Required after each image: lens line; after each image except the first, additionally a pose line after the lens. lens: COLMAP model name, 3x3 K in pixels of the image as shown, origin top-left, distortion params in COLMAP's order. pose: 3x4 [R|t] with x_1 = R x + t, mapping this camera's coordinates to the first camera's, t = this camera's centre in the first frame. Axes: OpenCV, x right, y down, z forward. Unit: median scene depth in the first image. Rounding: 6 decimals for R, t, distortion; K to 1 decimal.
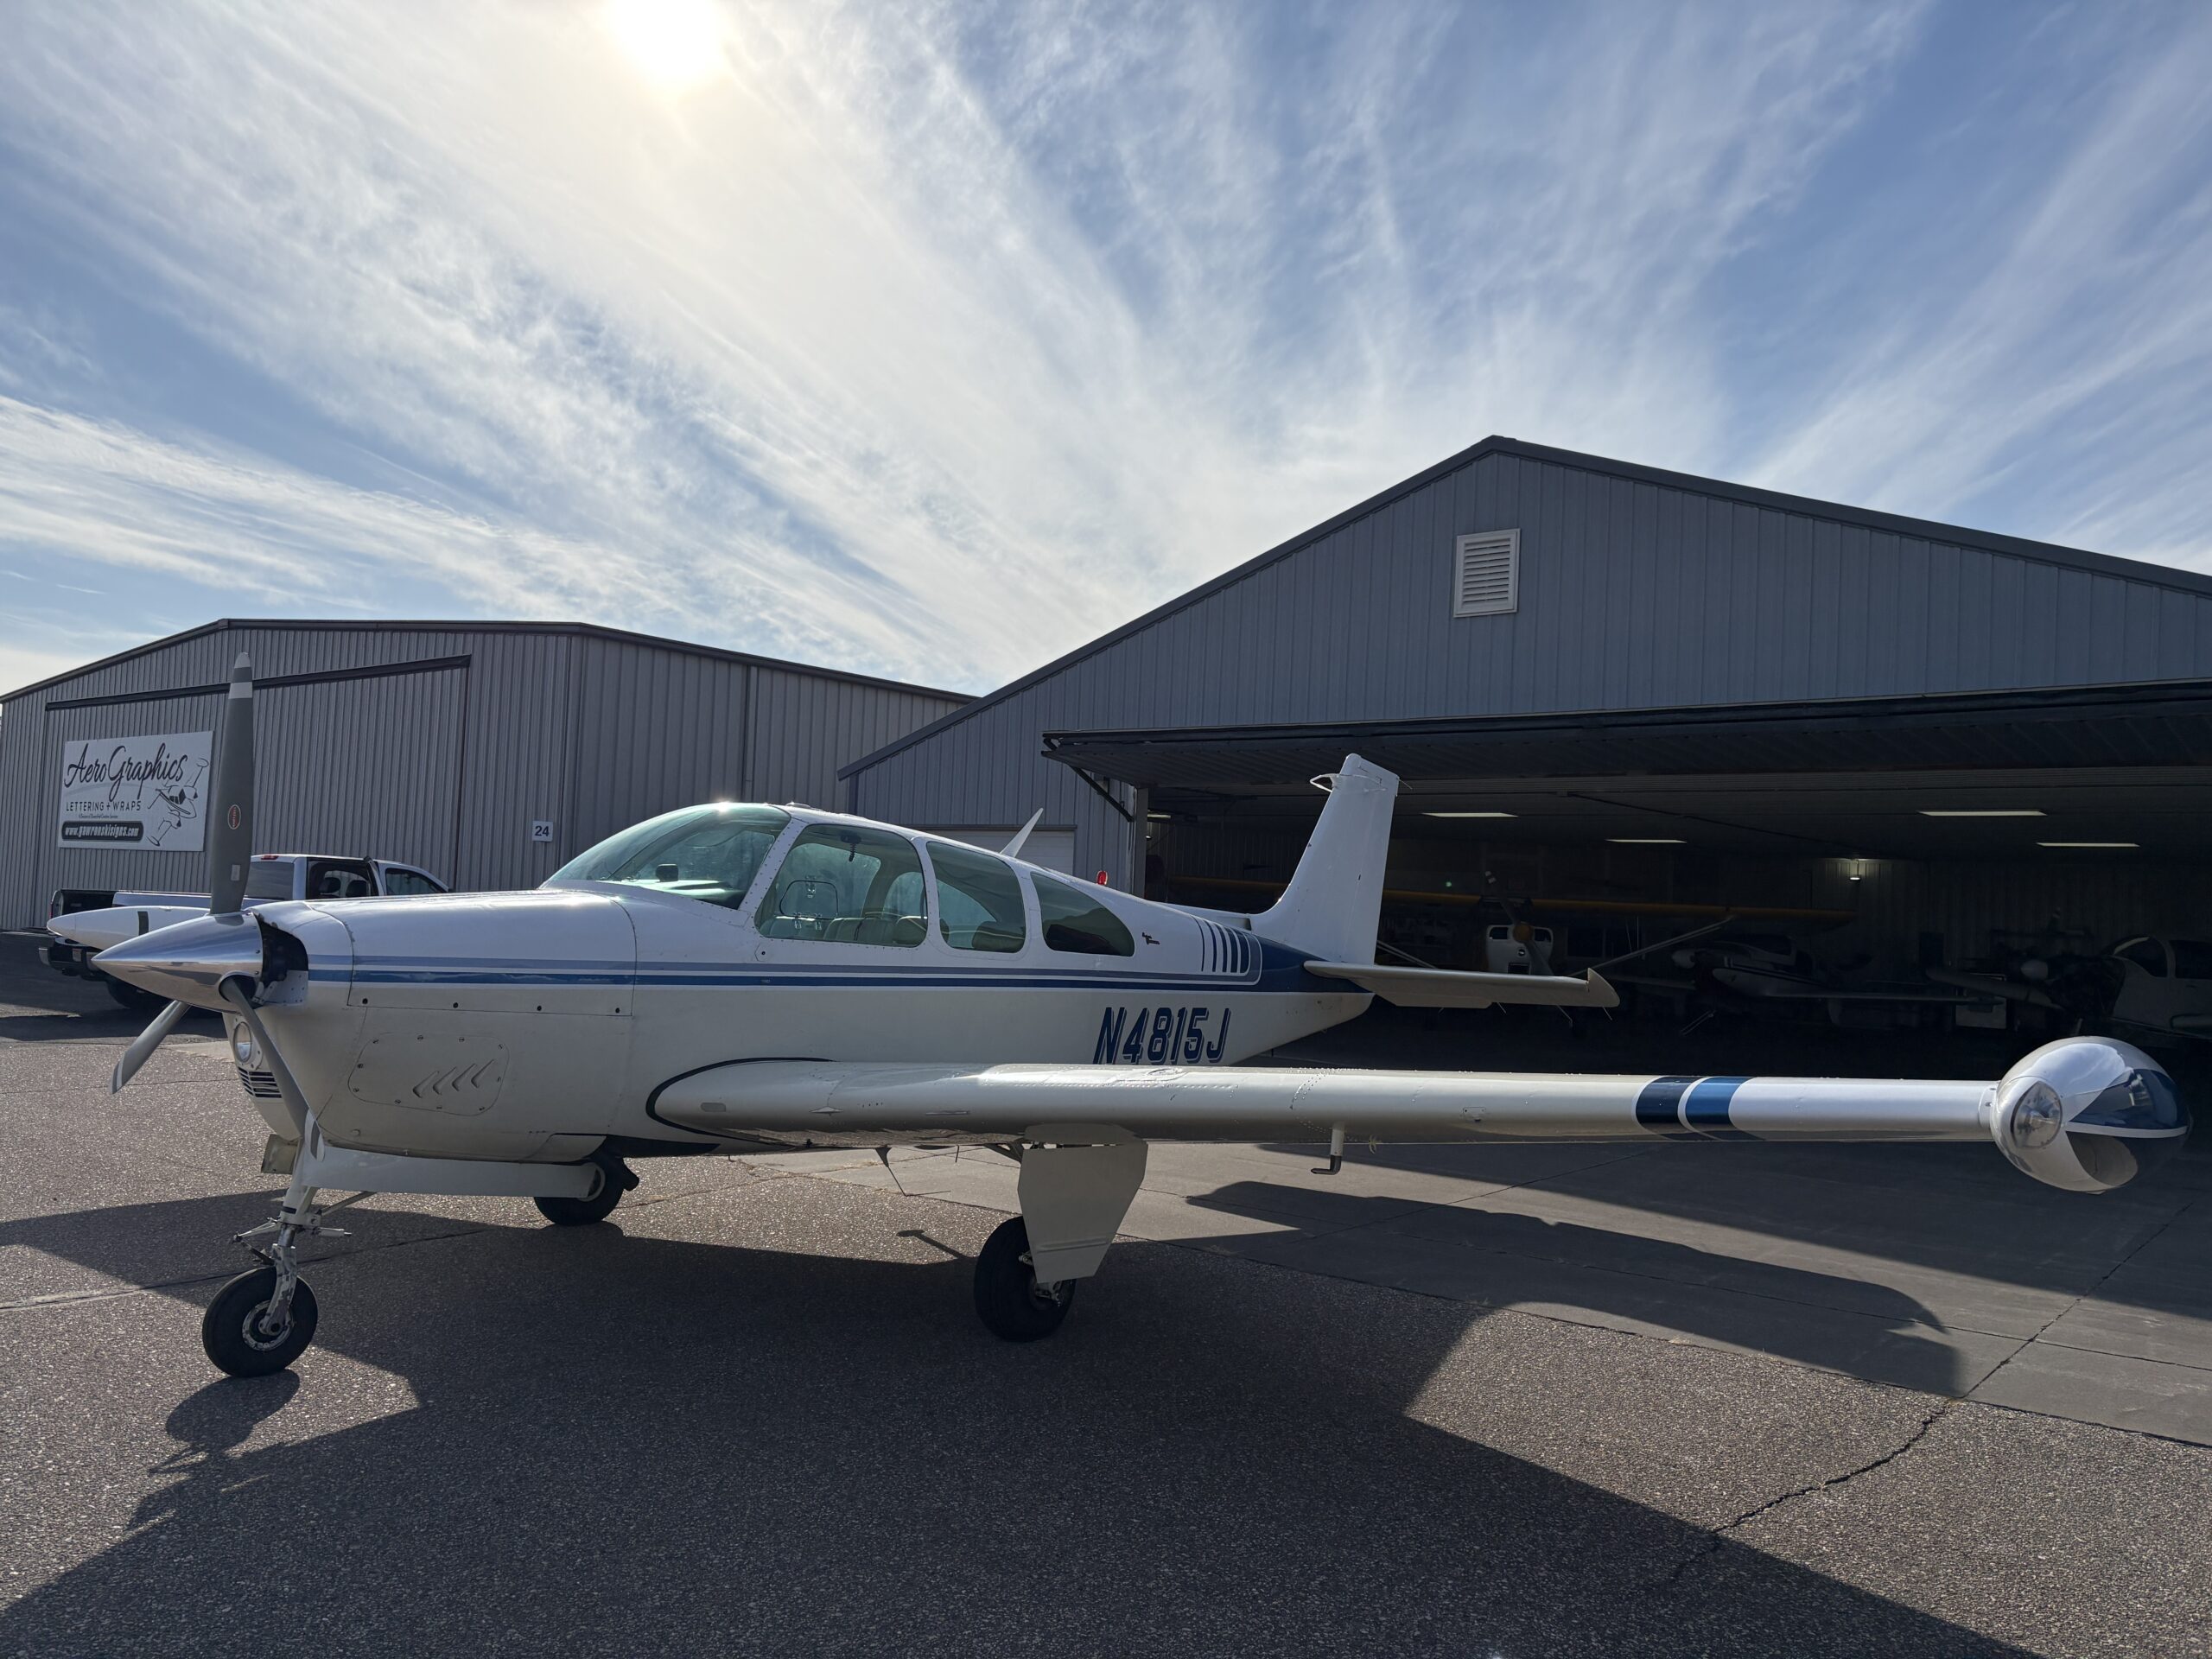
lens RADIAL K [[1627.2, 0, 1102.6], [0, 1627.2, 836.2], [0, 0, 1]] dist [0.037560, -0.059216]
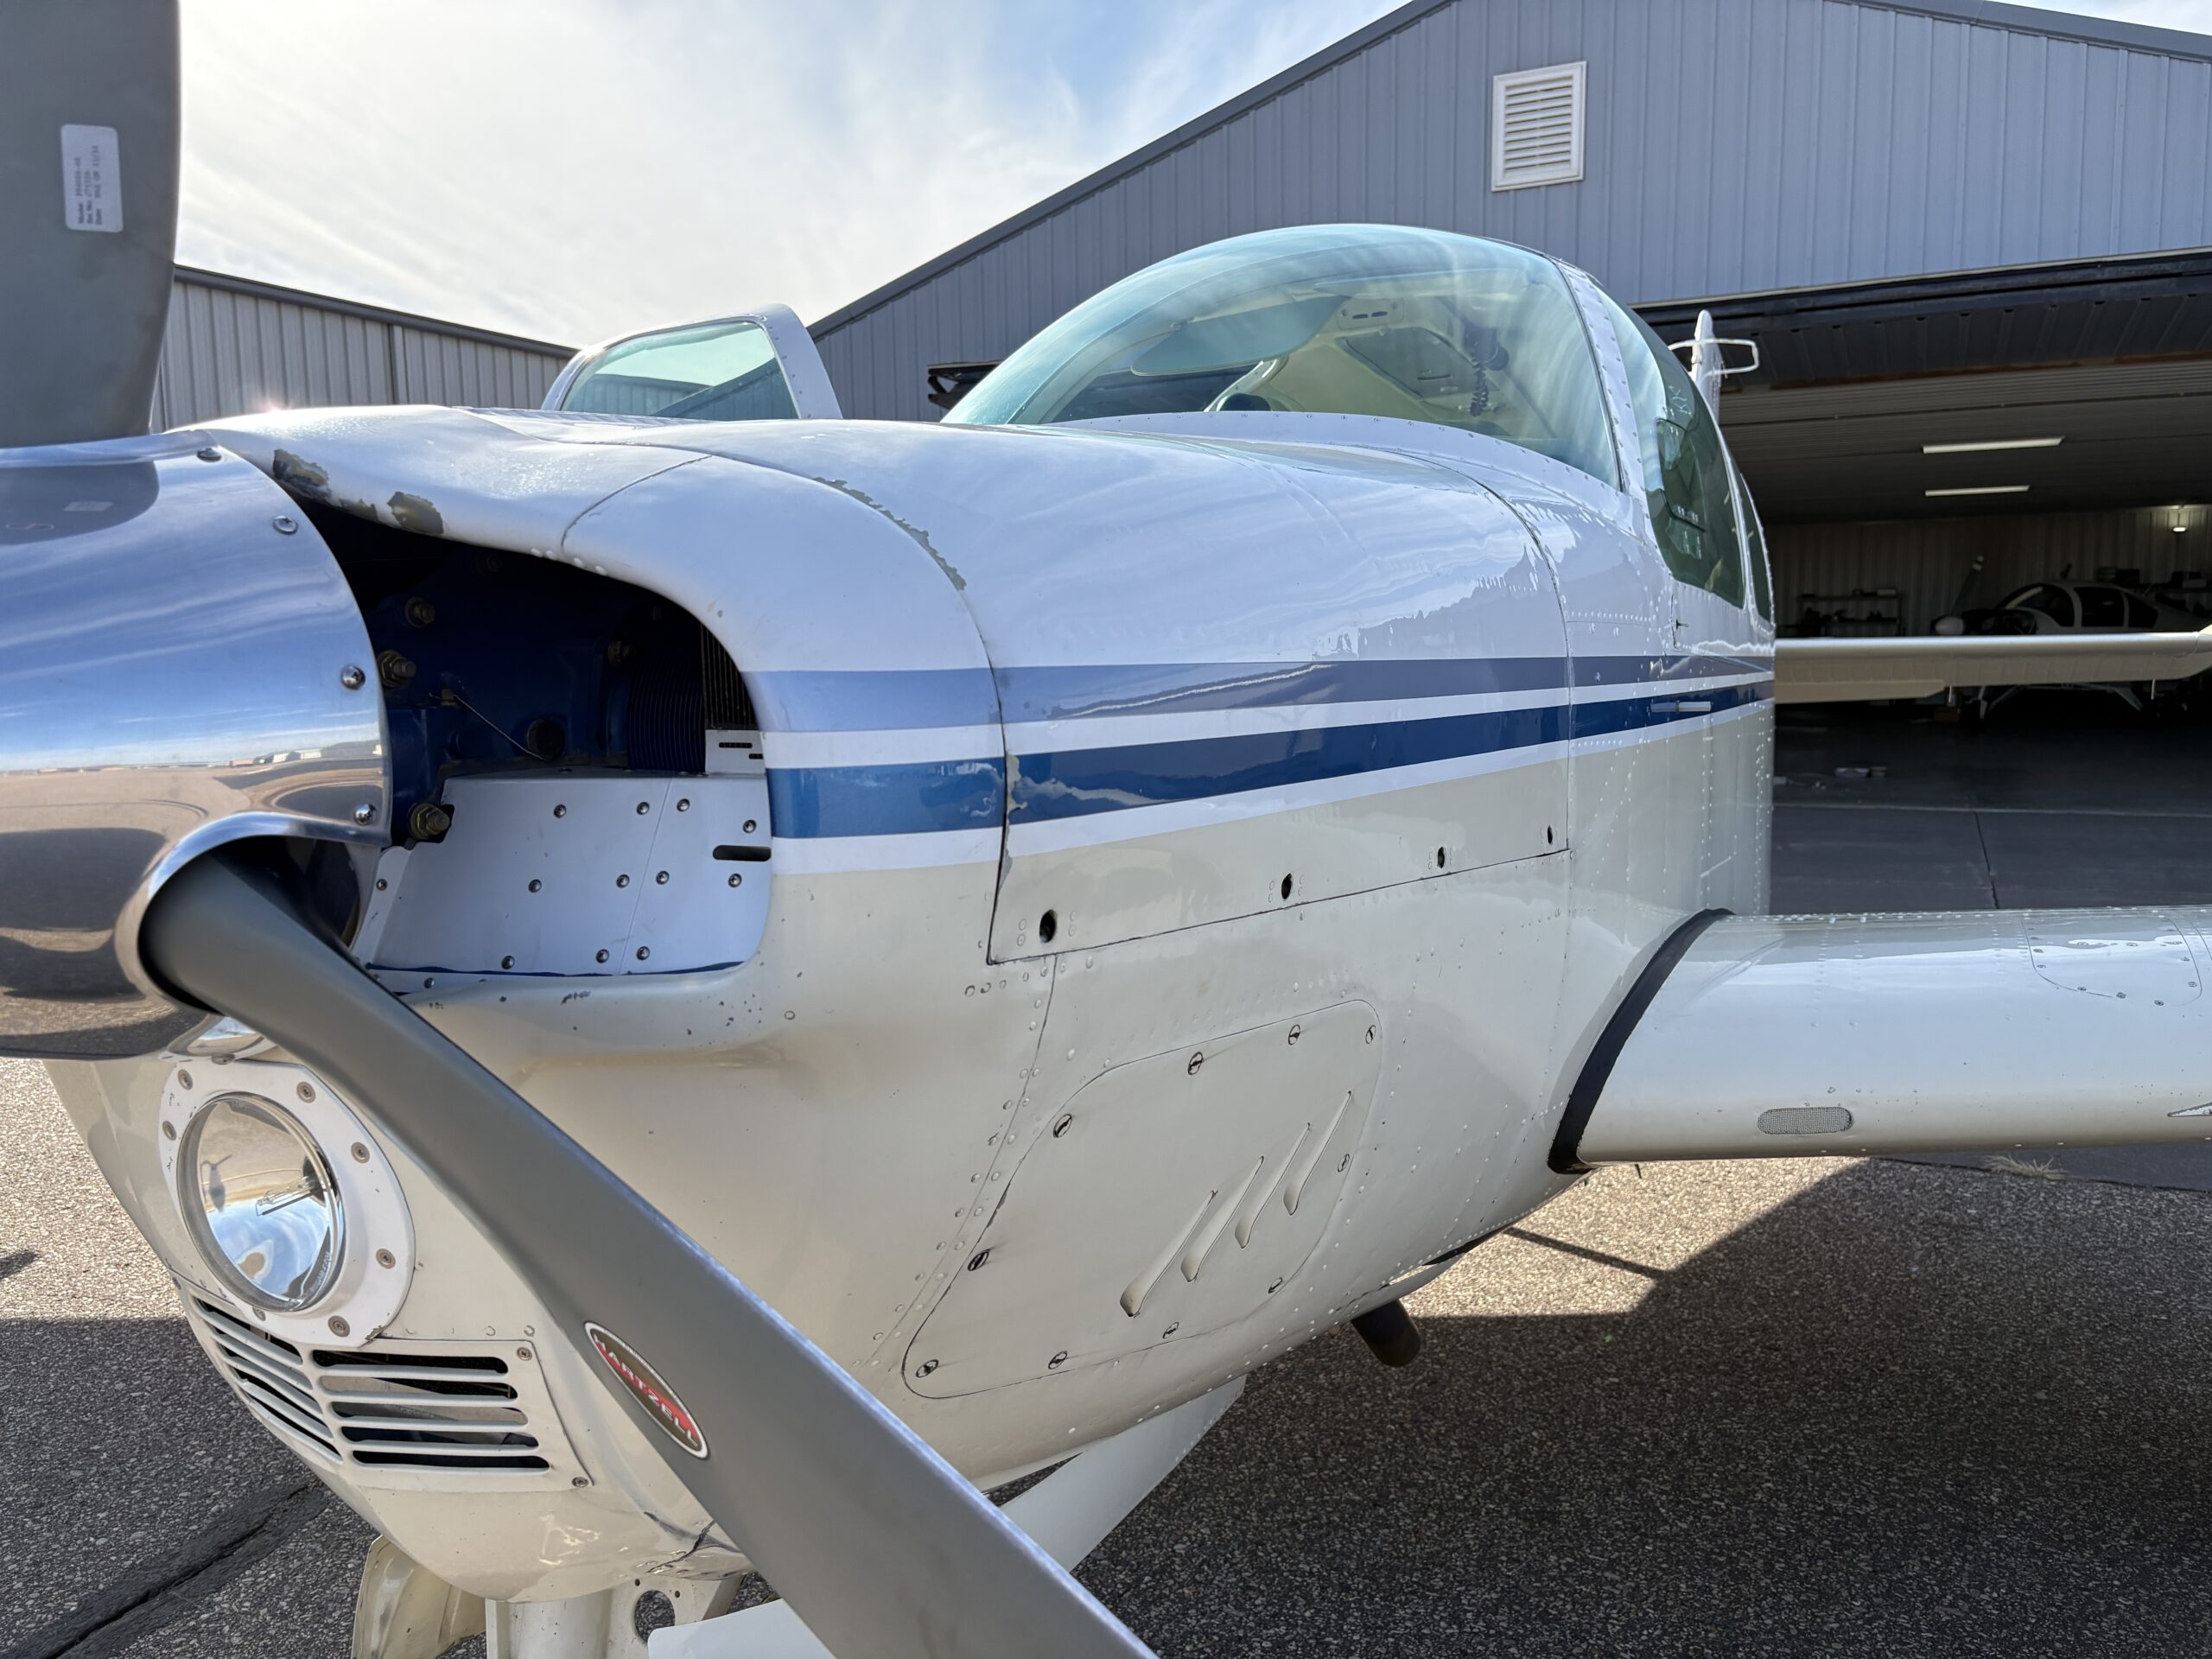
lens RADIAL K [[1627.2, 0, 1099.0], [0, 1627.2, 834.5], [0, 0, 1]] dist [0.037560, -0.059216]
pose [[0.969582, -0.084531, 0.229707, -0.272481], [0.044909, 0.983978, 0.172540, 0.034379], [-0.240612, -0.156976, 0.957844, 0.466989]]
